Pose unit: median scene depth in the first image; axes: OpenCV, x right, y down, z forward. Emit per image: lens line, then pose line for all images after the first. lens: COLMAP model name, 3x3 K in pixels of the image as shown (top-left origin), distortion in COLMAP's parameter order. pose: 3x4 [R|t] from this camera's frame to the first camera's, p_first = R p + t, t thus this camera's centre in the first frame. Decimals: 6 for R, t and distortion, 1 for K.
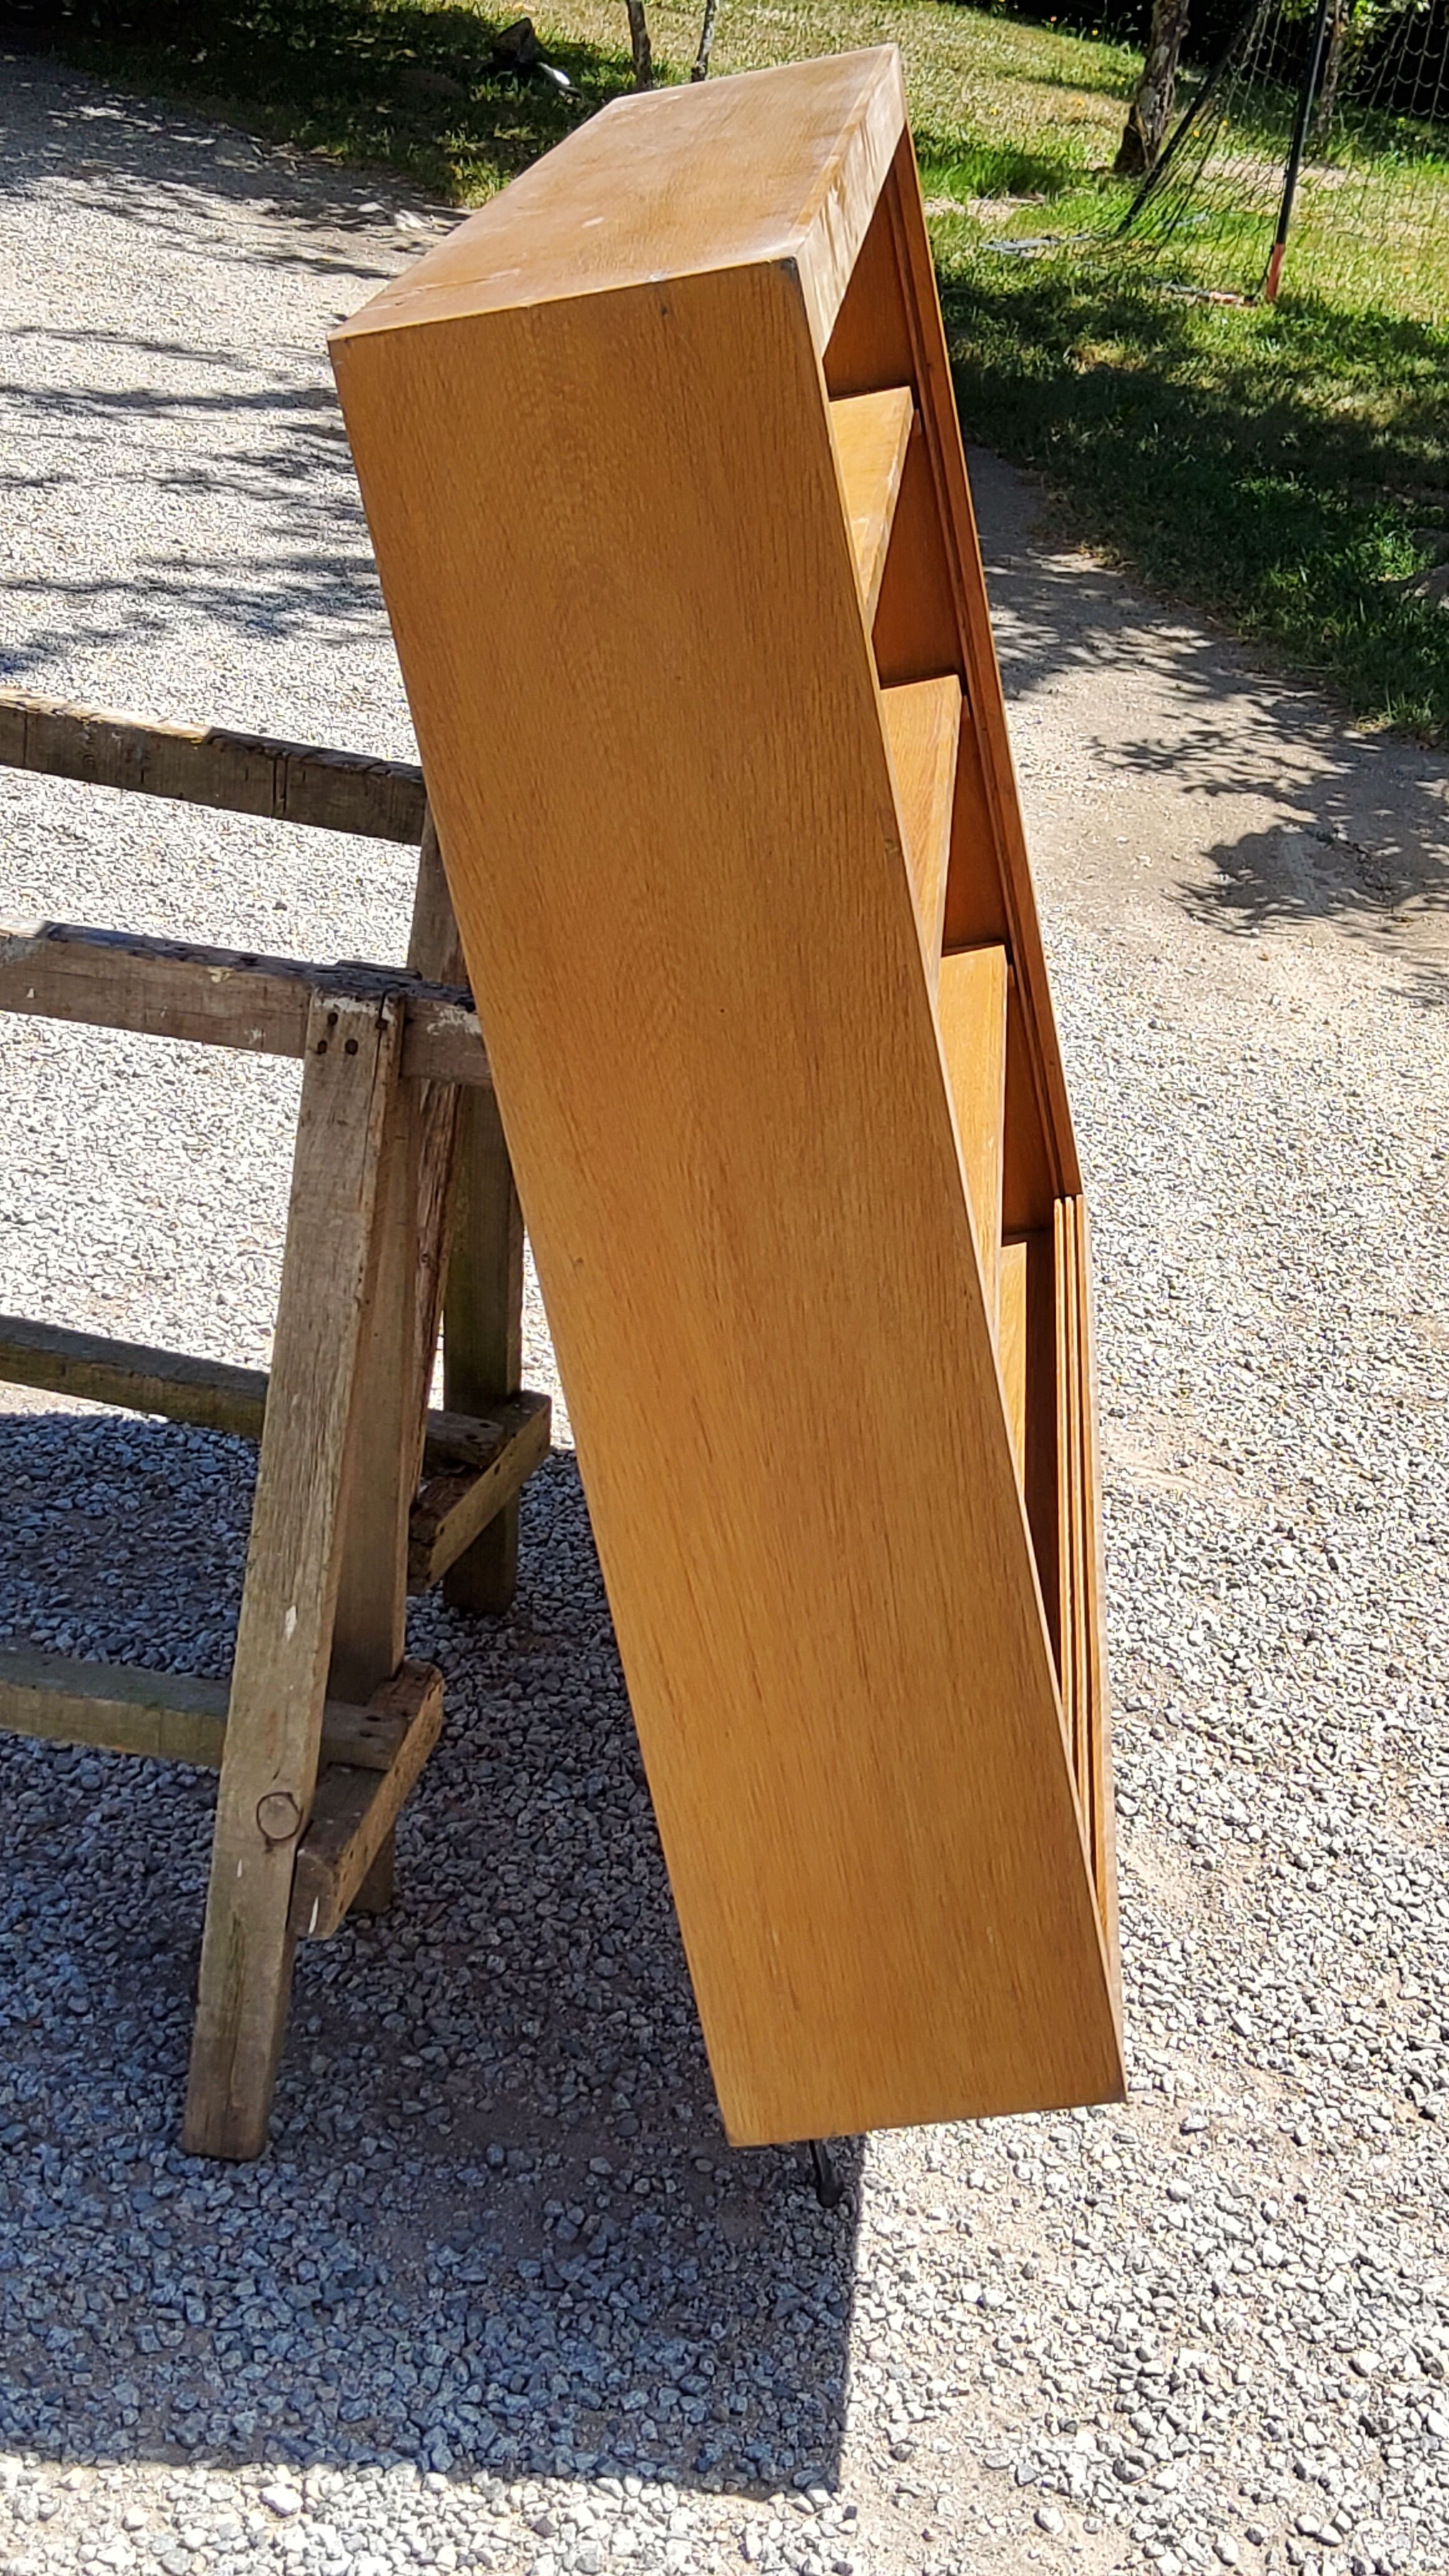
lens RADIAL K [[3836.4, 0, 763.2], [0, 3836.4, 1256.9], [0, 0, 1]] dist [0.171617, -0.468449]
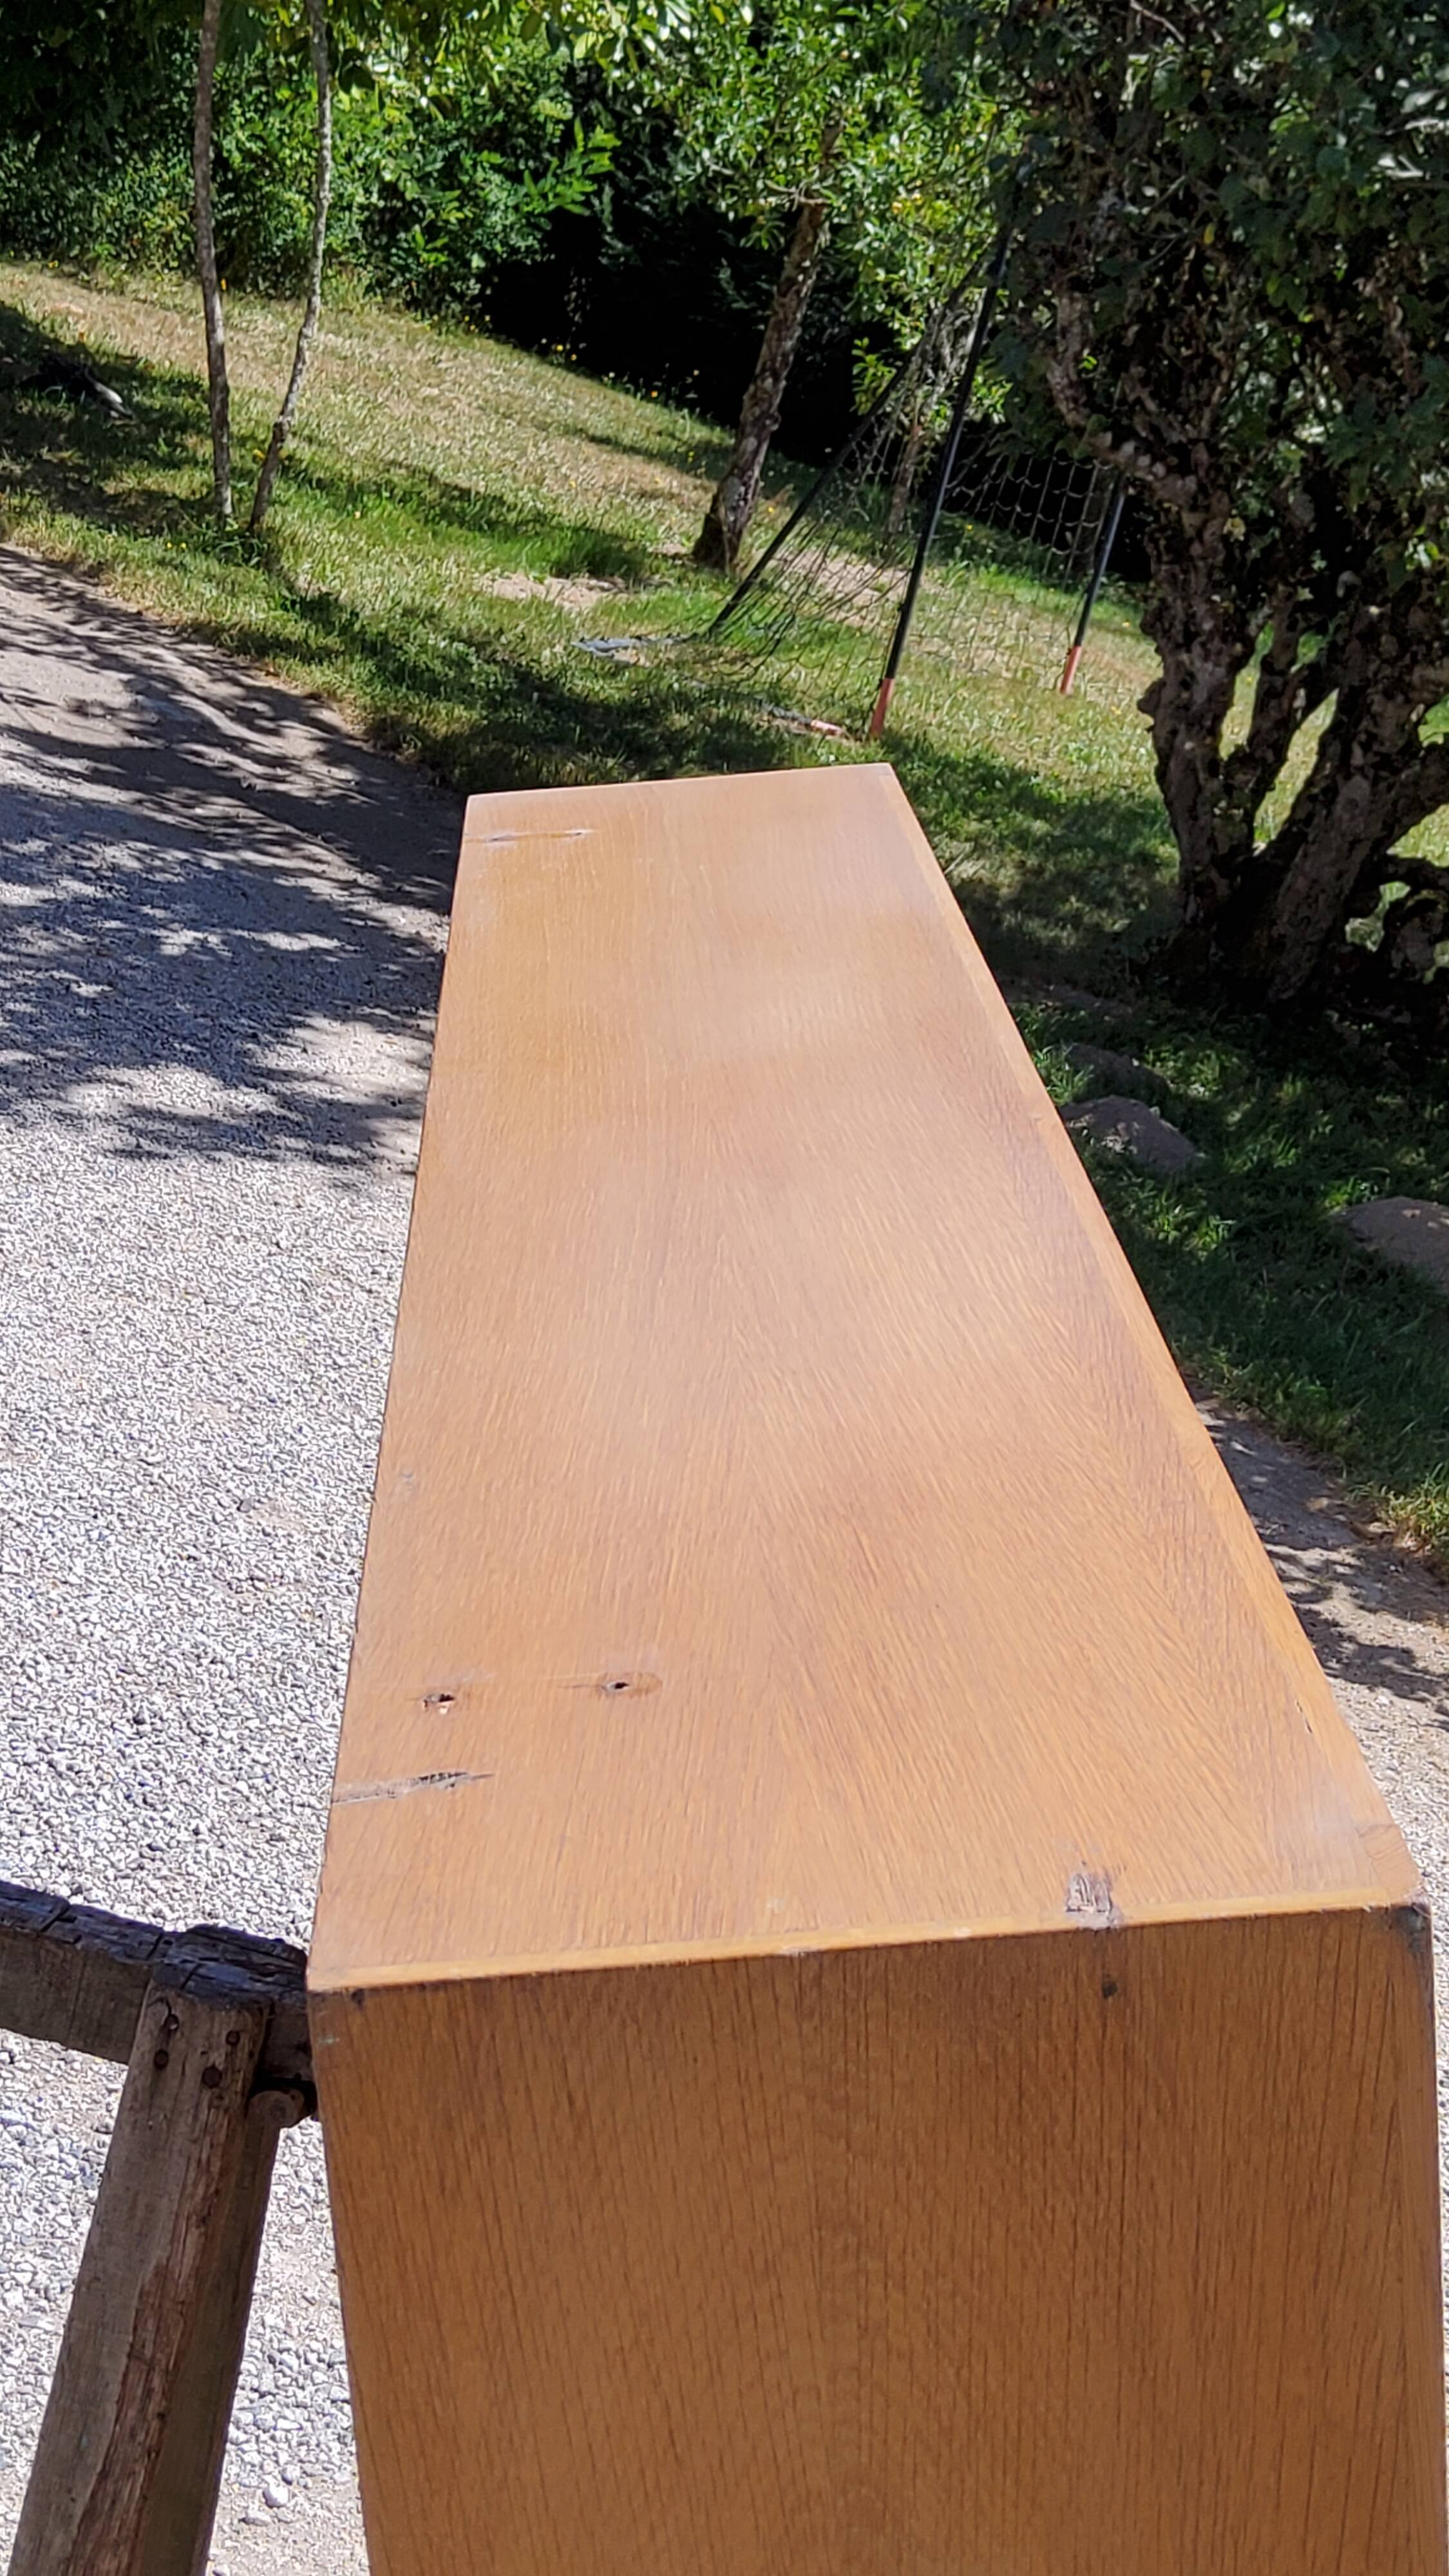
lens RADIAL K [[3836.4, 0, 763.2], [0, 3836.4, 1256.9], [0, 0, 1]] dist [0.171617, -0.468449]
pose [[0.985918, 0.081752, 0.145885, -0.103364], [-0.070980, 0.994456, -0.077586, -0.224425], [-0.151419, 0.066139, 0.986254, 0.444435]]
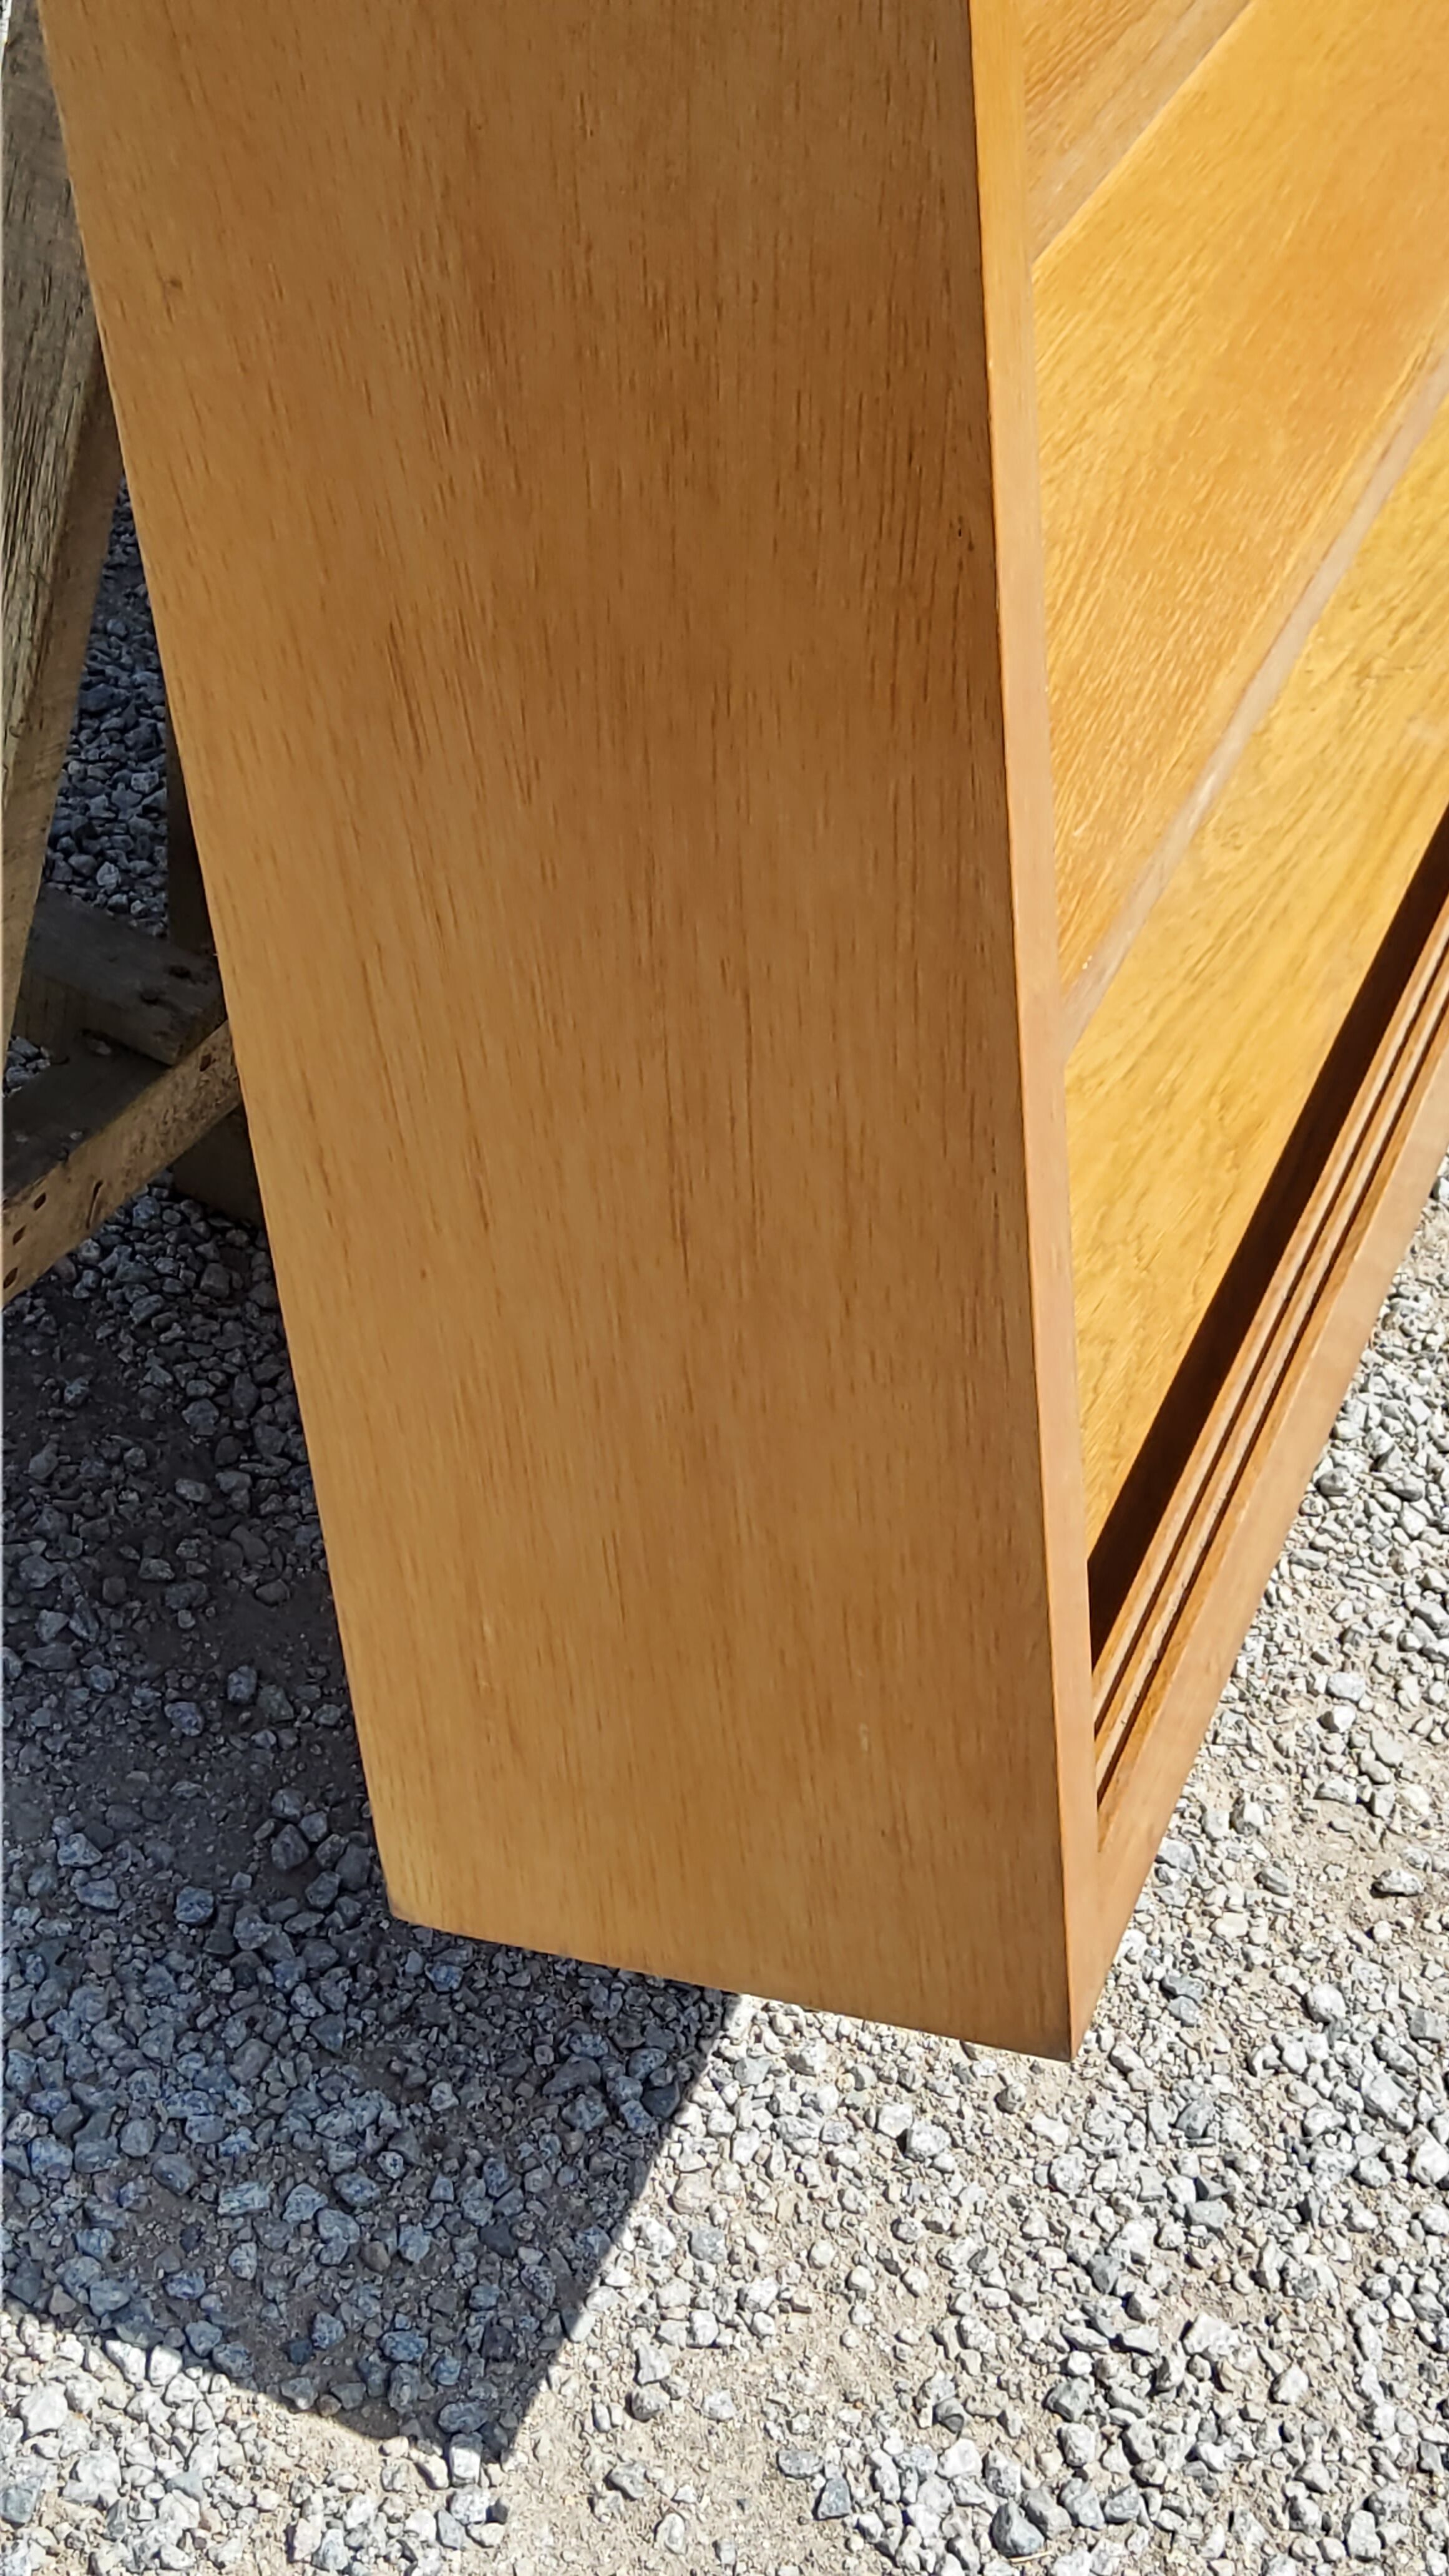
lens RADIAL K [[3836.4, 0, 763.2], [0, 3836.4, 1256.9], [0, 0, 1]] dist [0.171617, -0.468449]
pose [[0.953135, 0.245963, -0.176171, 0.110404], [-0.189789, 0.939562, 0.284963, -0.029859], [0.235614, -0.238172, 0.942210, 0.467145]]
